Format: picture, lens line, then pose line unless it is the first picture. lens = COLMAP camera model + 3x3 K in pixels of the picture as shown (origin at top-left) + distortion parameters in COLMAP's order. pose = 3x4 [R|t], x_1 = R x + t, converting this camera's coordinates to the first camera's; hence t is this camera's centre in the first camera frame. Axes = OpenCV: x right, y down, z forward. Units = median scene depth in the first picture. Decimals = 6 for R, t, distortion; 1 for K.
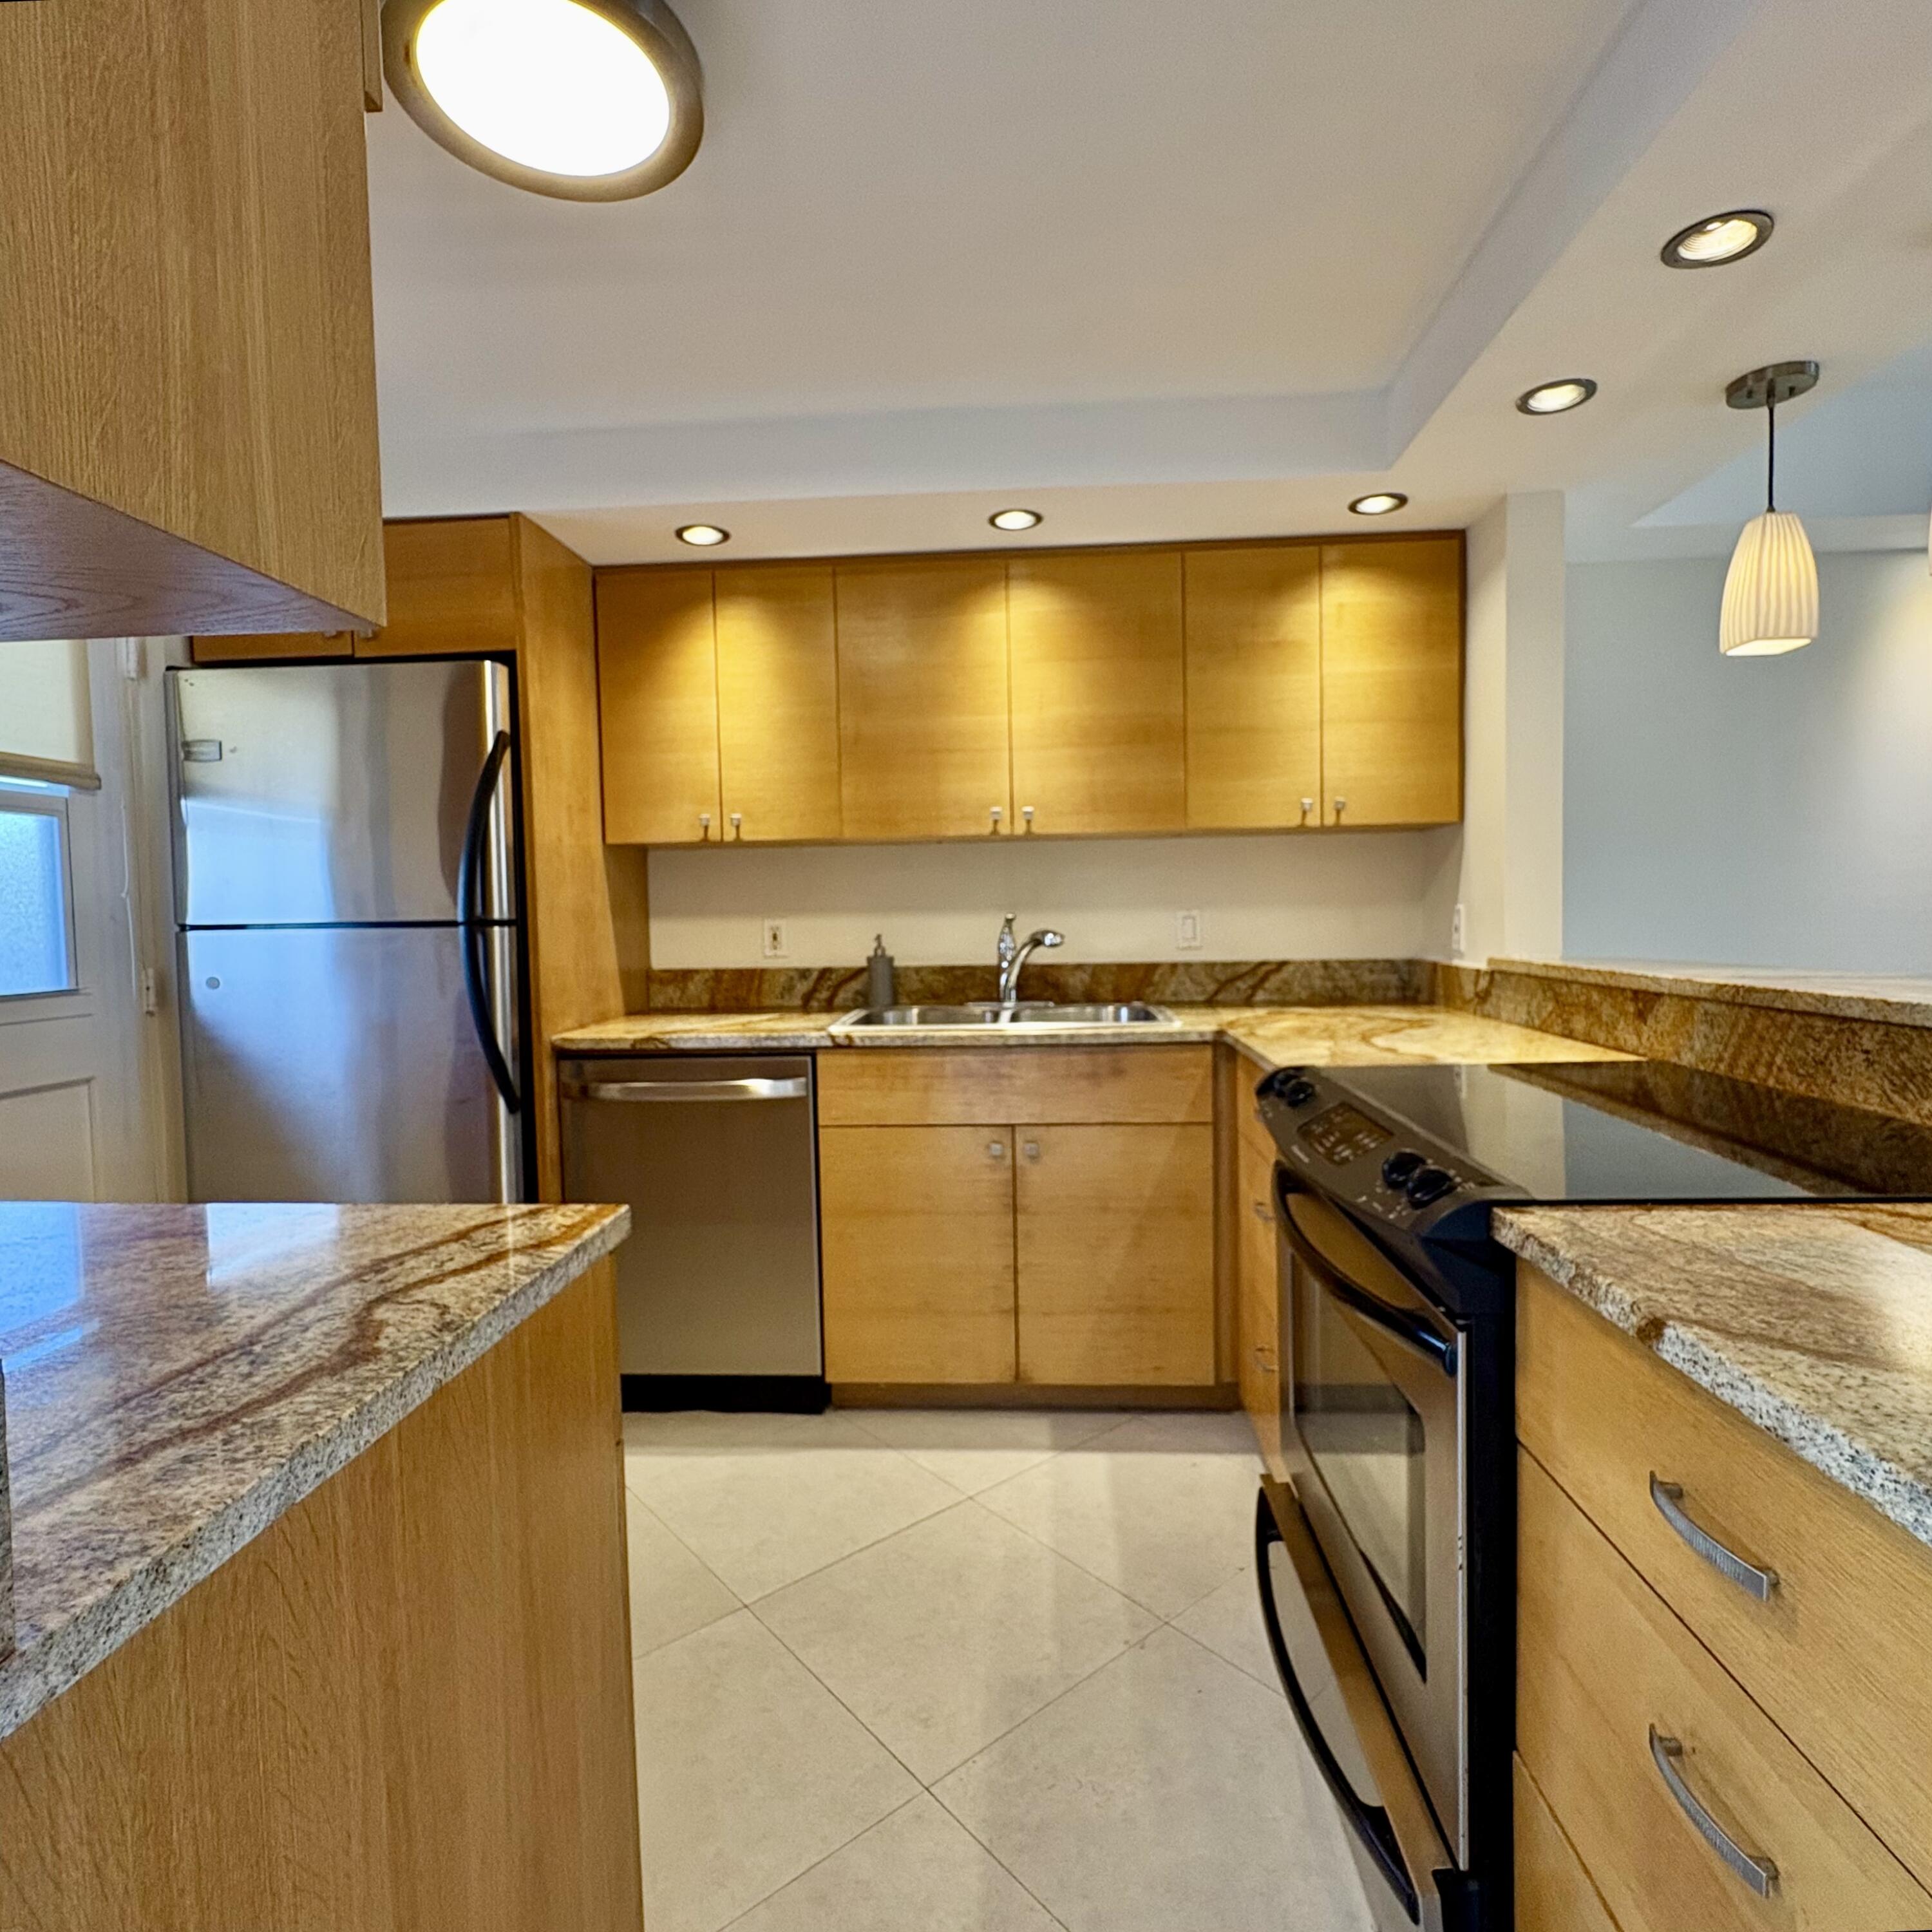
lens RADIAL K [[1068.7, 0, 961.3], [0, 1068.7, 961.9], [0, 0, 1]] dist [0.000637, 0.000779]
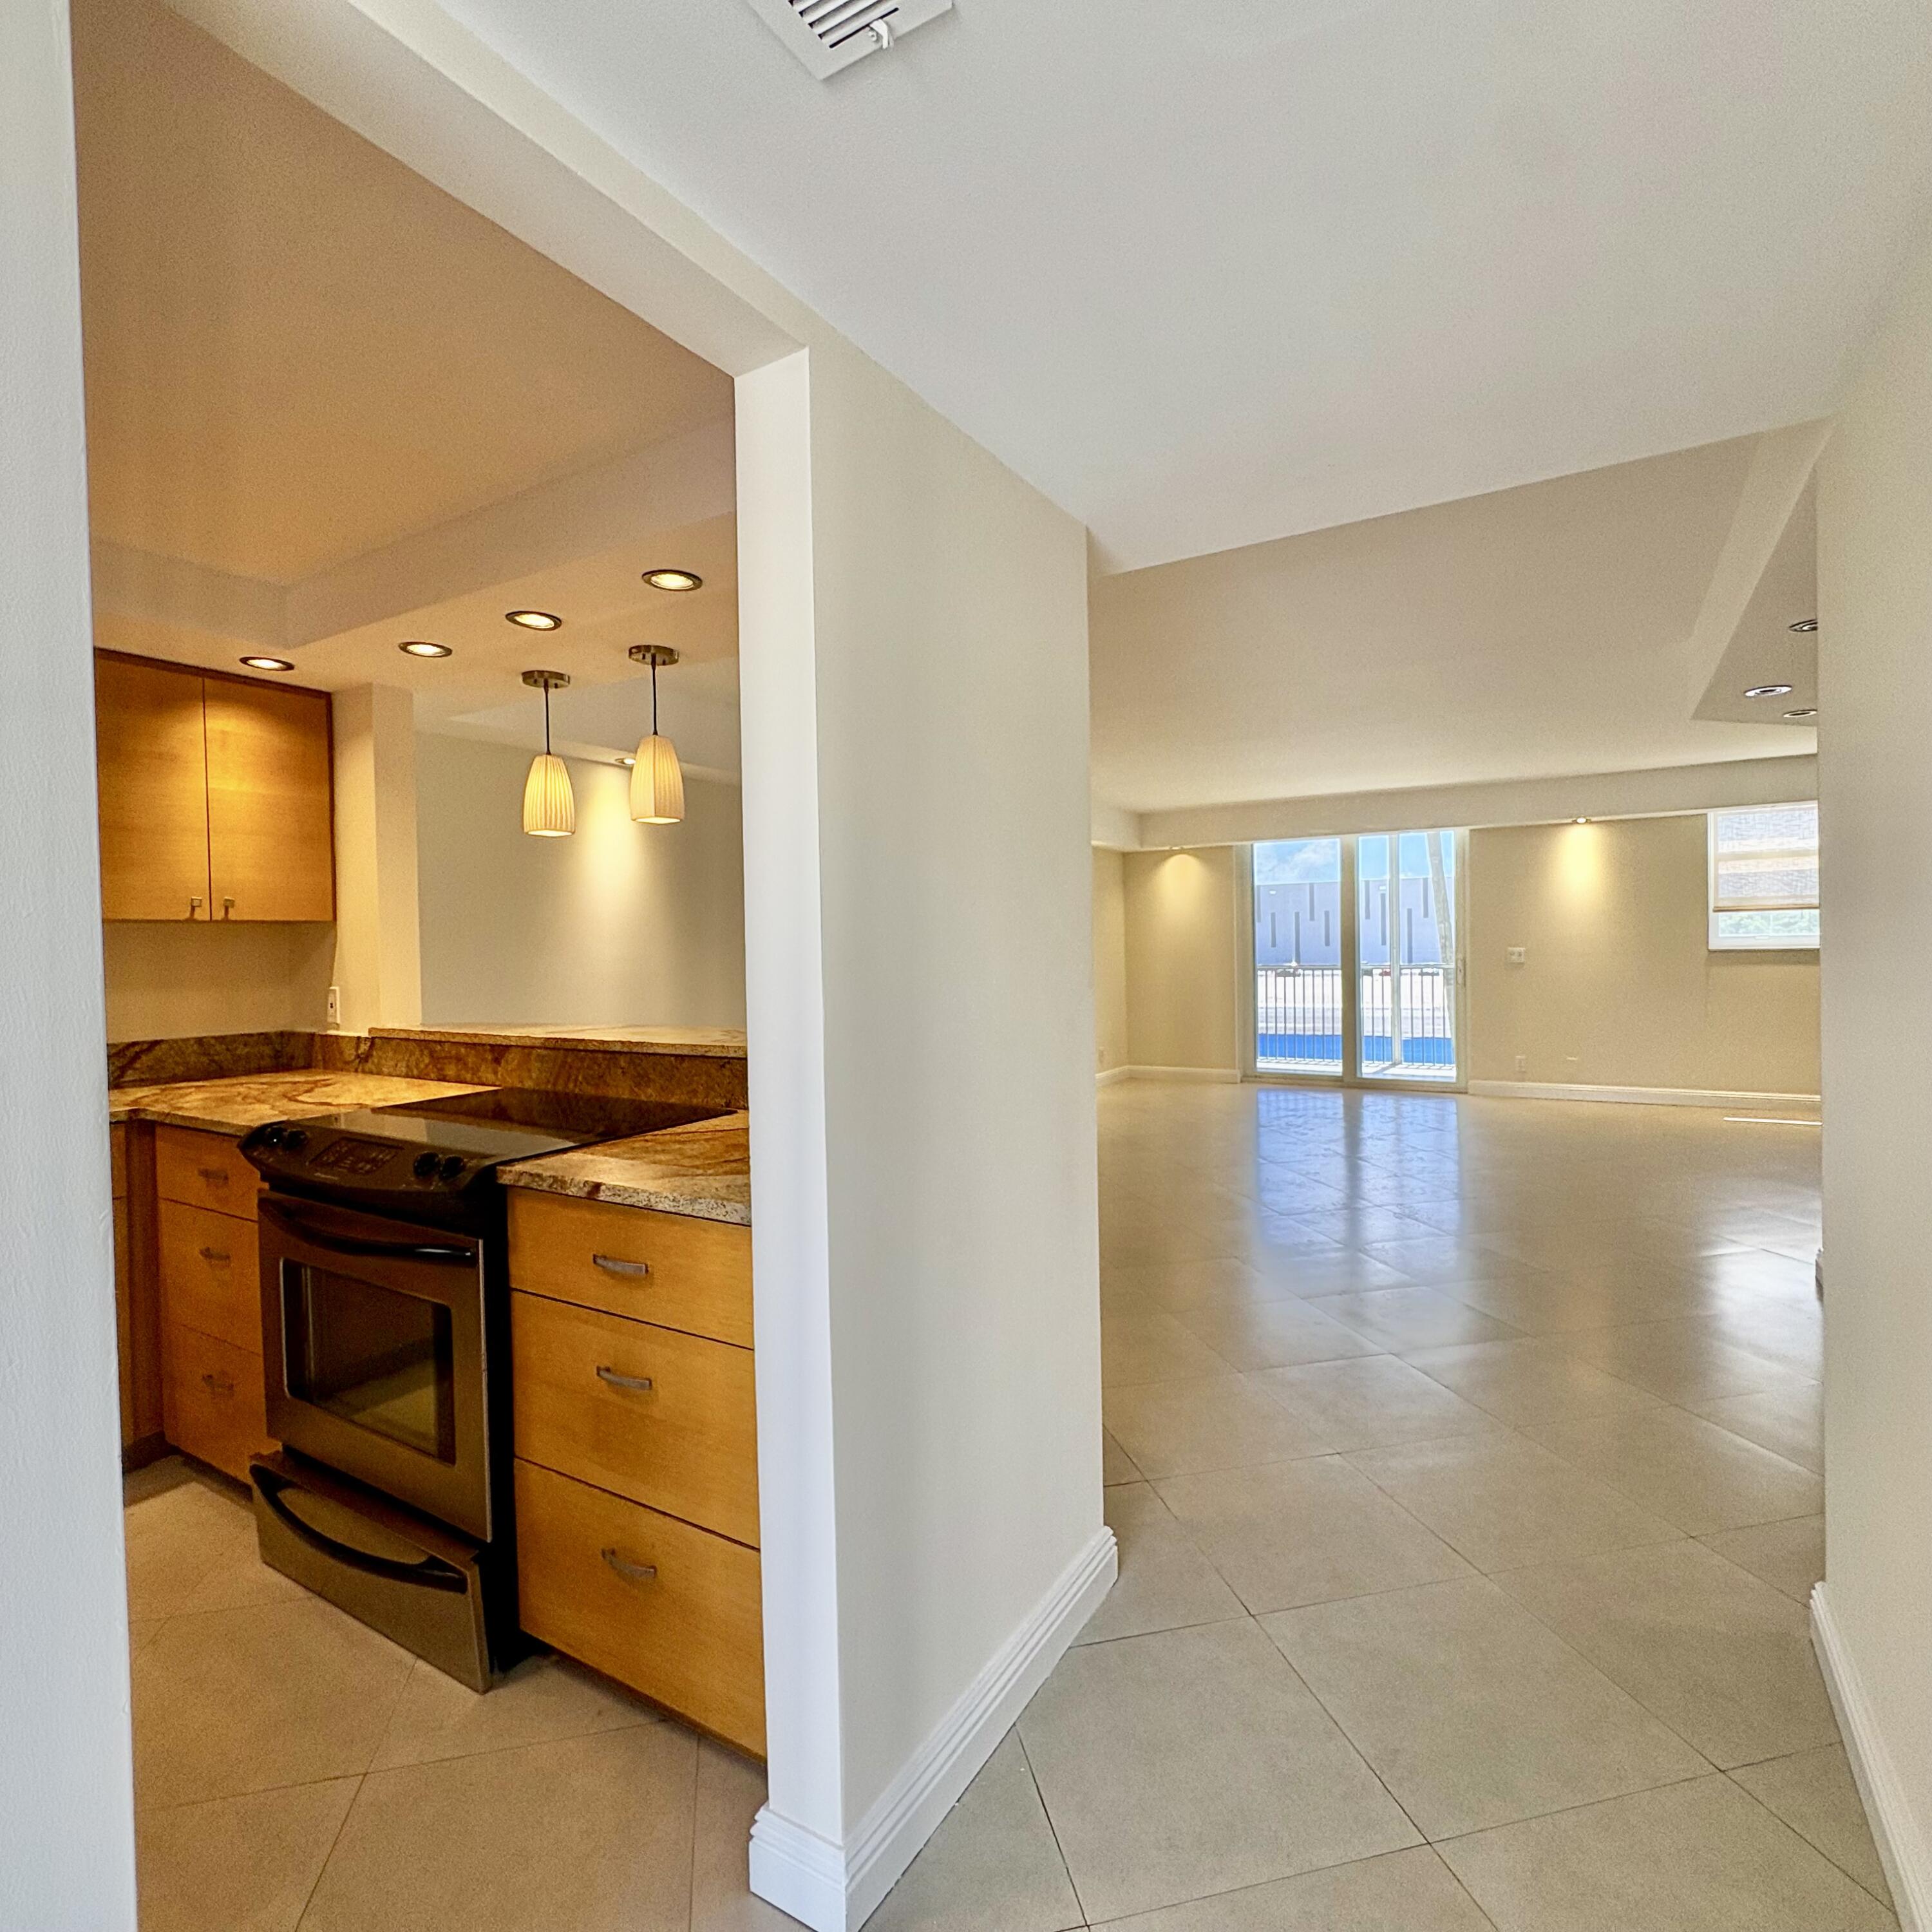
lens RADIAL K [[1033.0, 0, 966.0], [0, 1033.0, 966.0], [0, 0, 1]] dist [-0.000149, 0.000067]
pose [[0.459806, -0.006707, 0.887994, -0.294755], [0.049708, 0.998598, -0.018197, -0.019977], [-0.886627, 0.052507, 0.459495, -0.236507]]
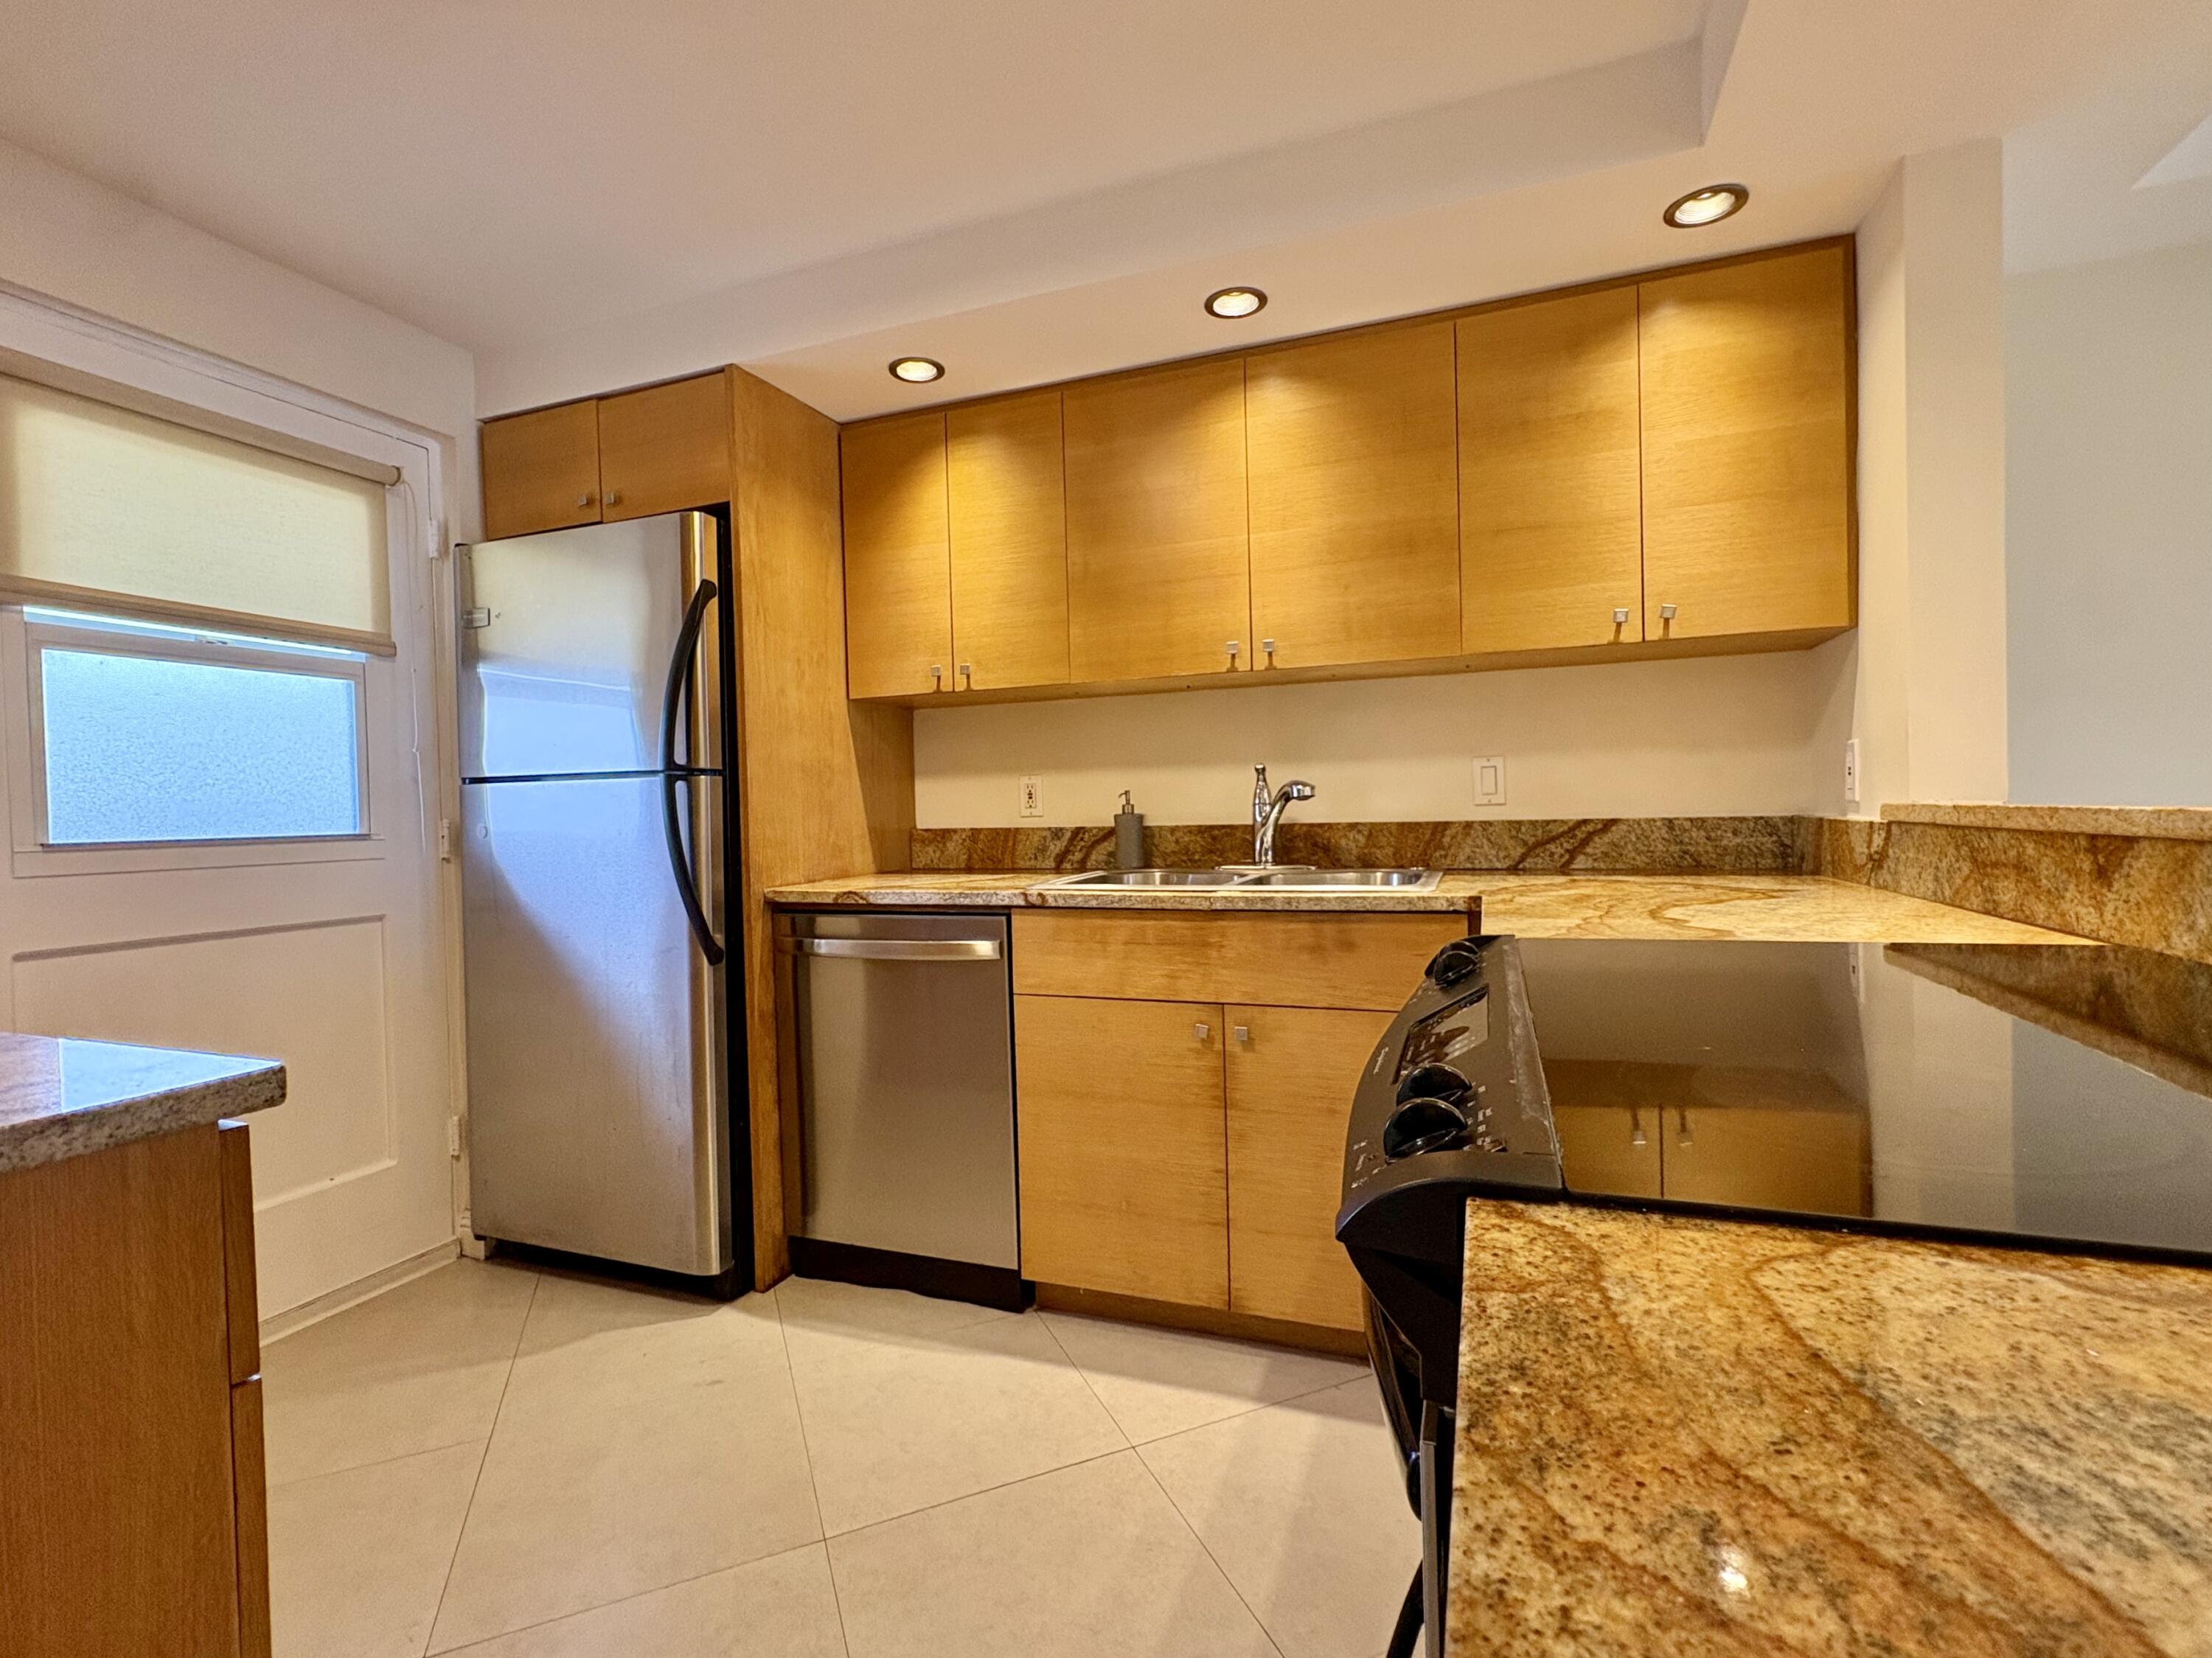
lens RADIAL K [[1001.9, 0, 1099.8], [0, 1001.9, 825.8], [0, 0, 1]] dist [0.001344, -0.000692]
pose [[0.956676, 0.002357, -0.291143, 0.186483], [-0.009171, 0.999715, -0.022042, 0.029618], [0.291009, 0.023758, 0.956425, 0.205533]]
